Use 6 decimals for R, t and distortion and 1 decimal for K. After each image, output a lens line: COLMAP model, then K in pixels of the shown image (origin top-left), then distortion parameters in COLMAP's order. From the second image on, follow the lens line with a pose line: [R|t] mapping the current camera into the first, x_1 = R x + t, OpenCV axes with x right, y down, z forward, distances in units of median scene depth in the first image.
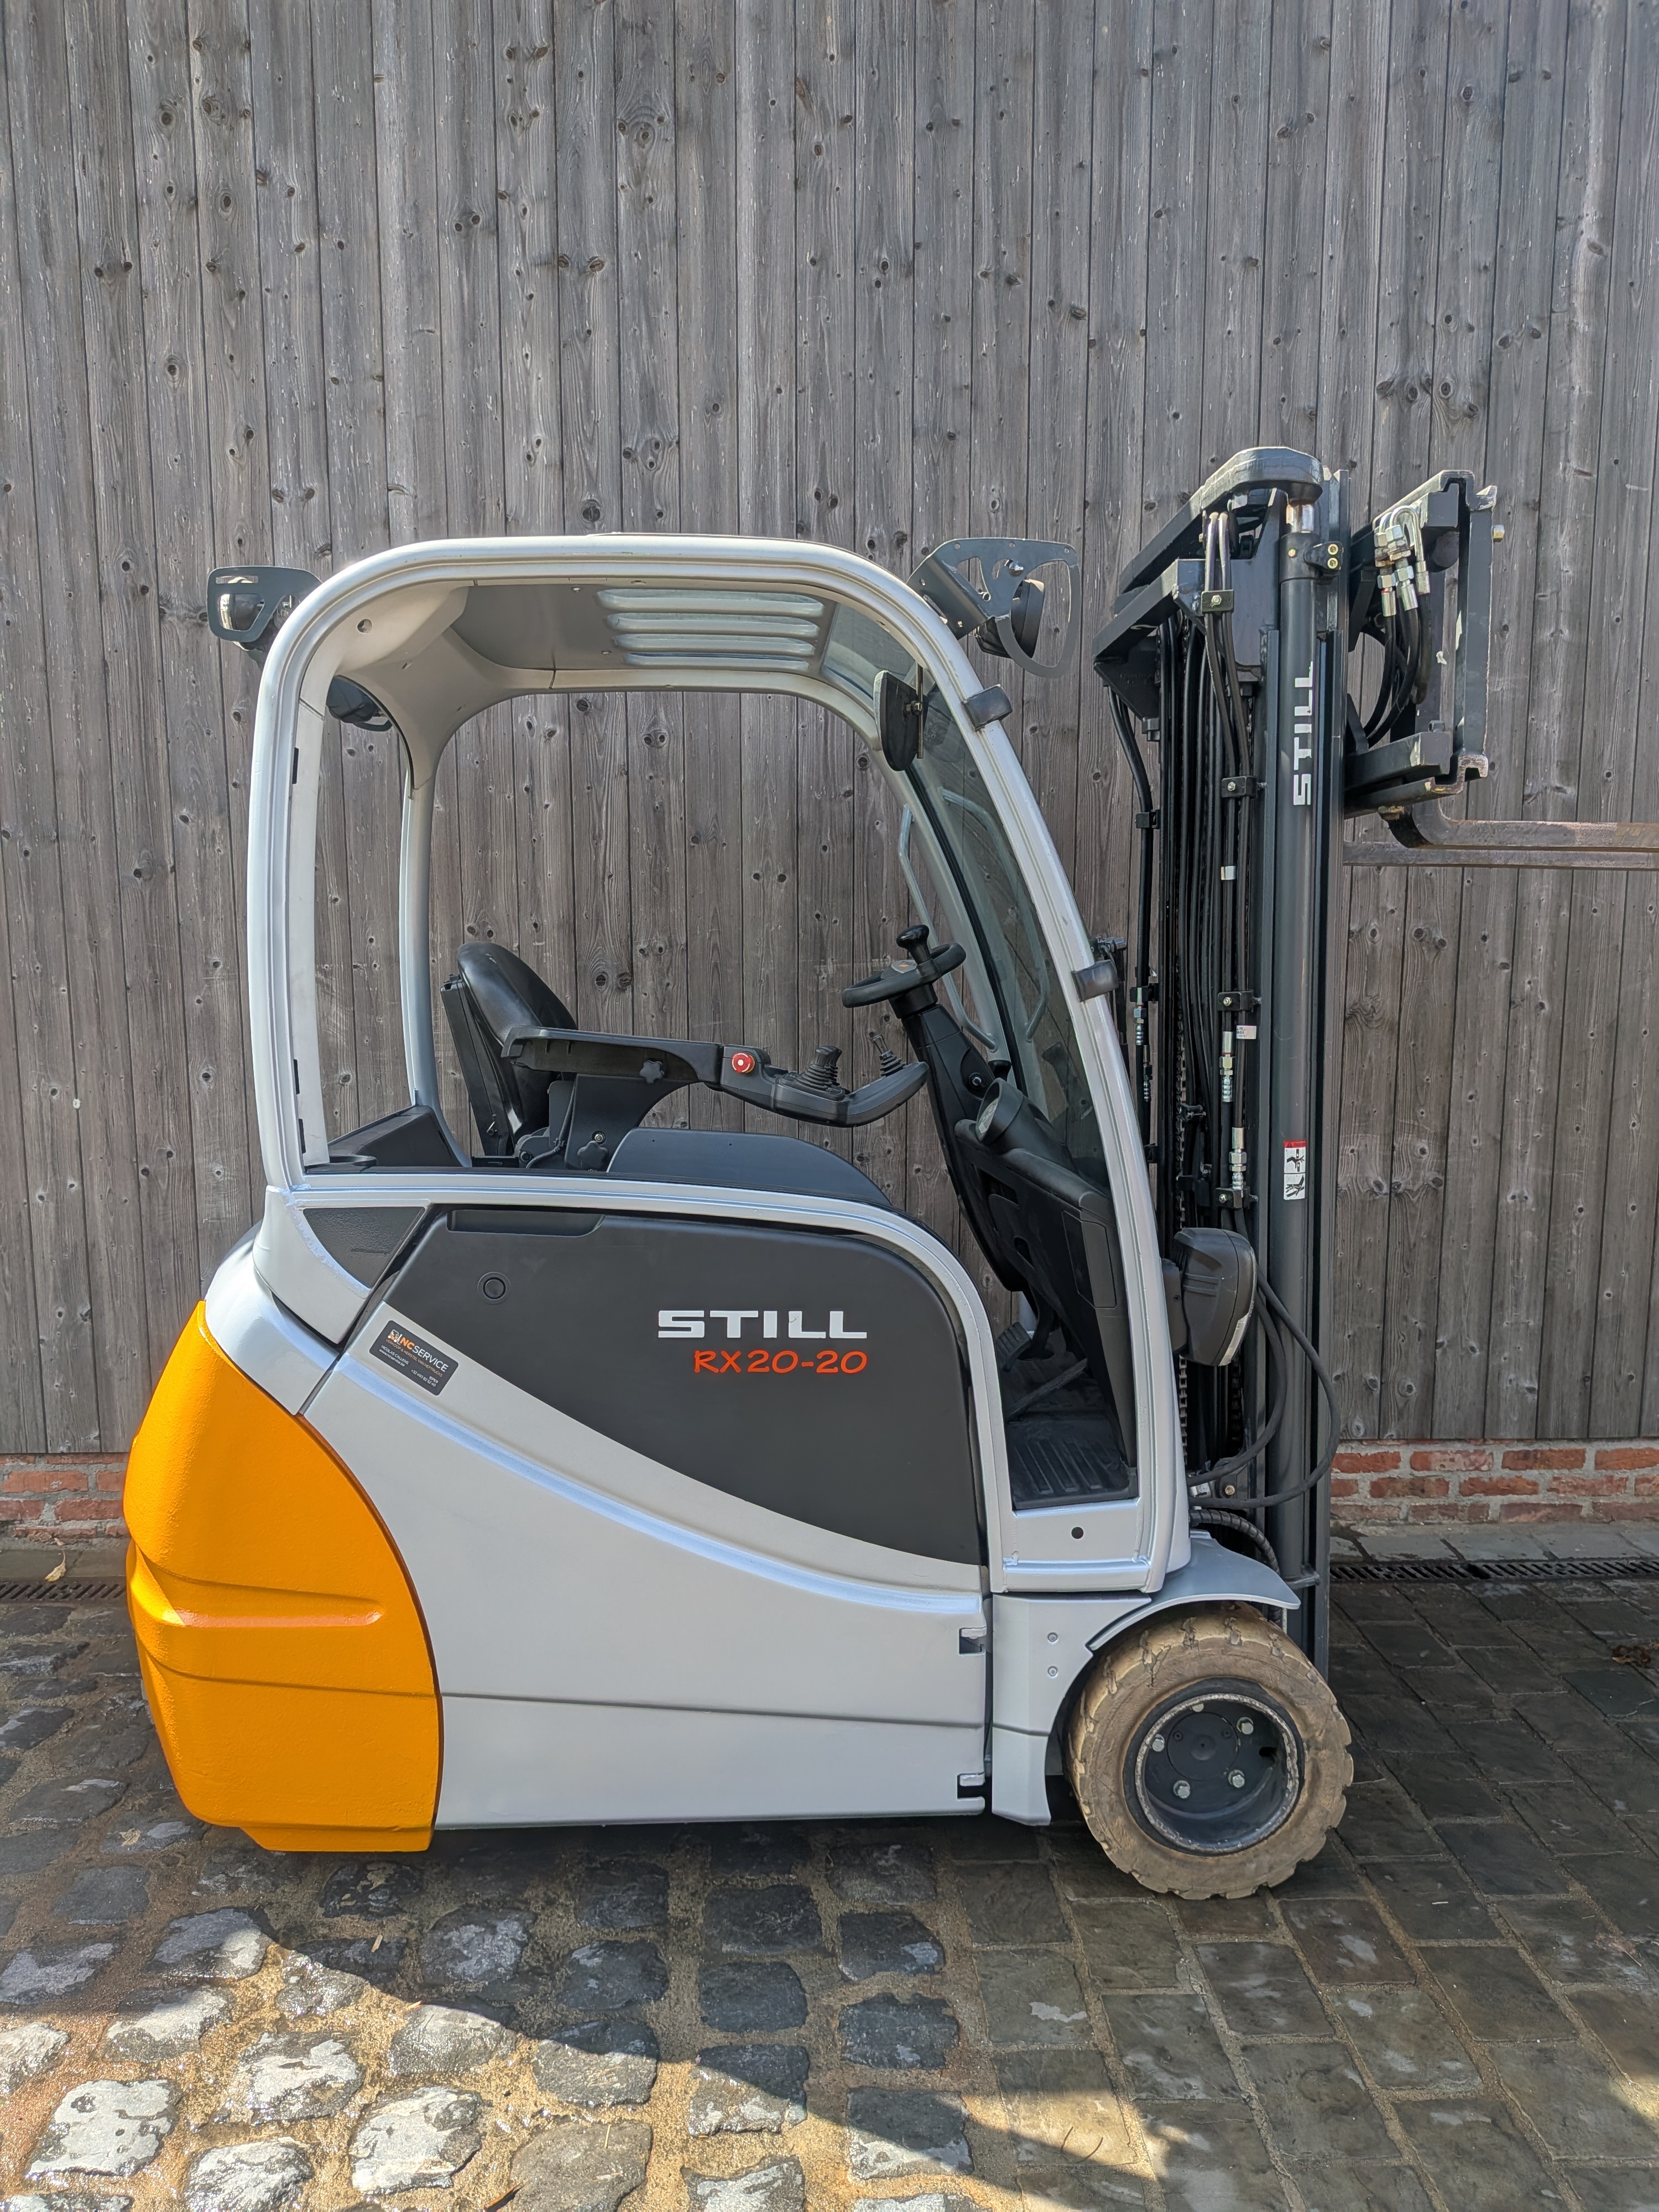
lens RADIAL K [[1621.3, 0, 813.8], [0, 1621.3, 1130.2], [0, 0, 1]] dist [0.026946, -0.049565]
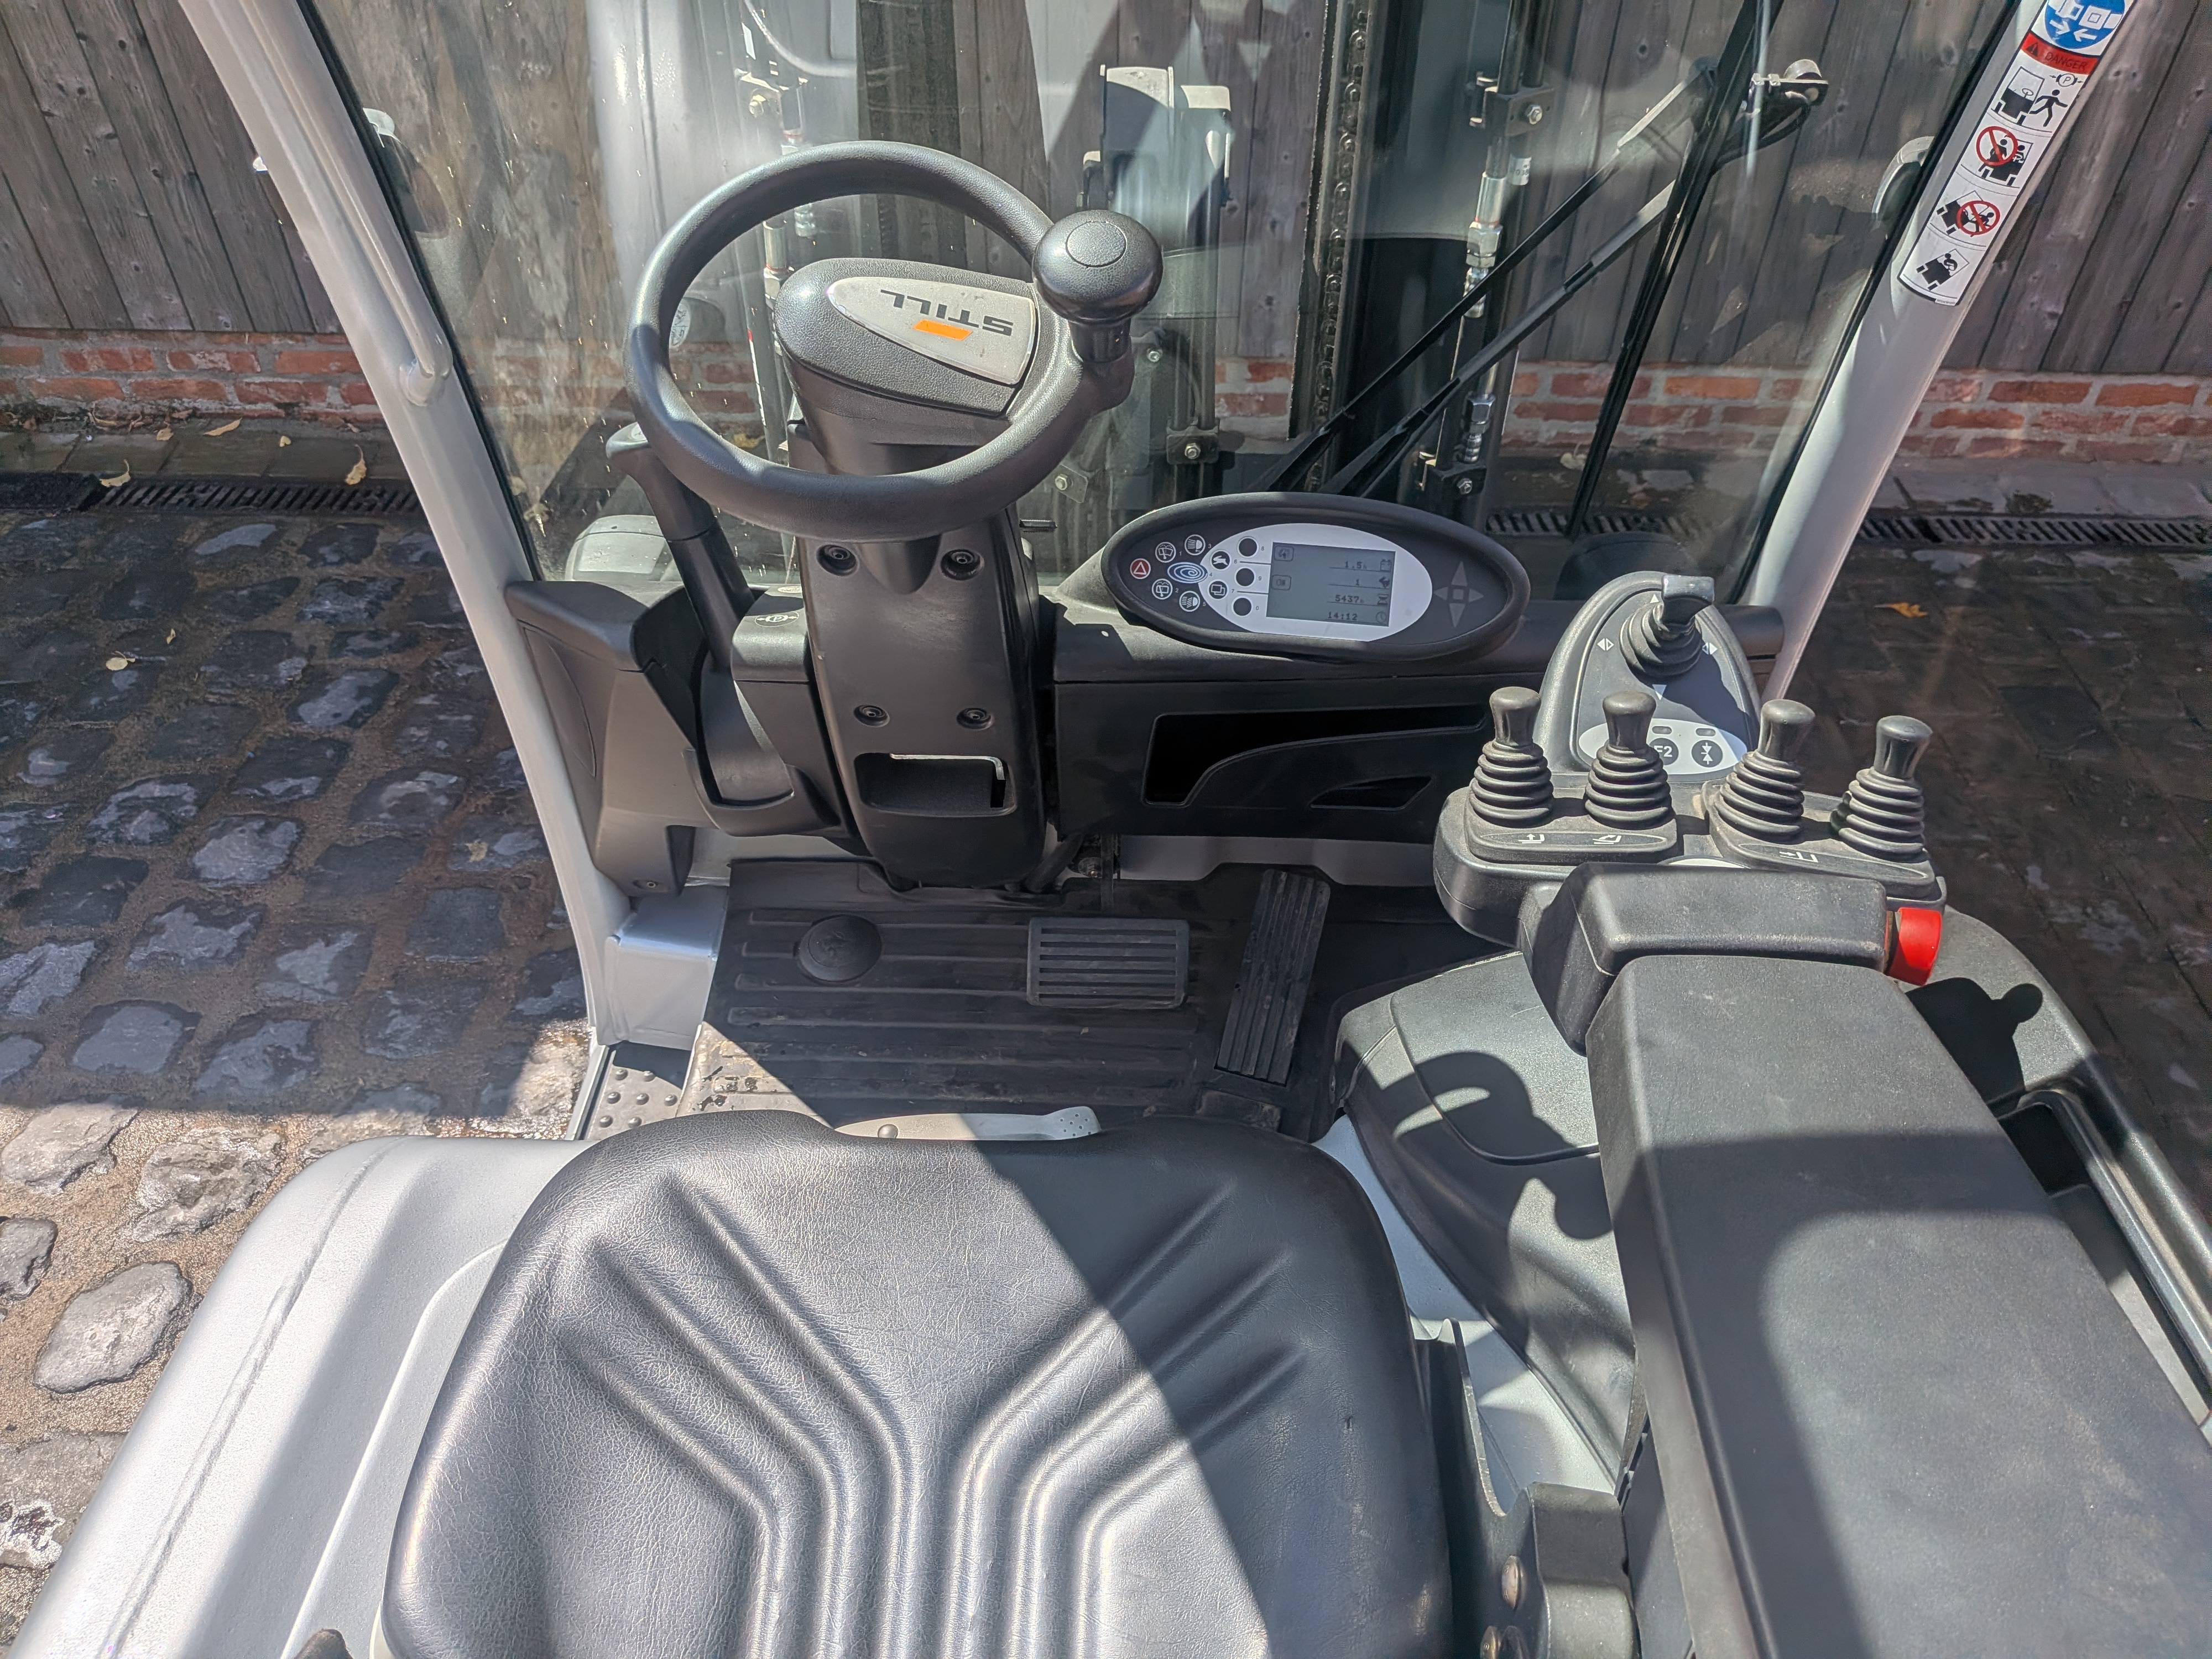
lens RADIAL K [[1621.3, 0, 1116.6], [0, 1621.3, 799.6], [0, 0, 1]] dist [0.026946, -0.049565]
pose [[0.999014, 0.039841, -0.019585, -0.015695], [-0.021759, 0.823952, 0.566242, -0.110369], [0.038697, -0.565258, 0.824006, 0.172024]]
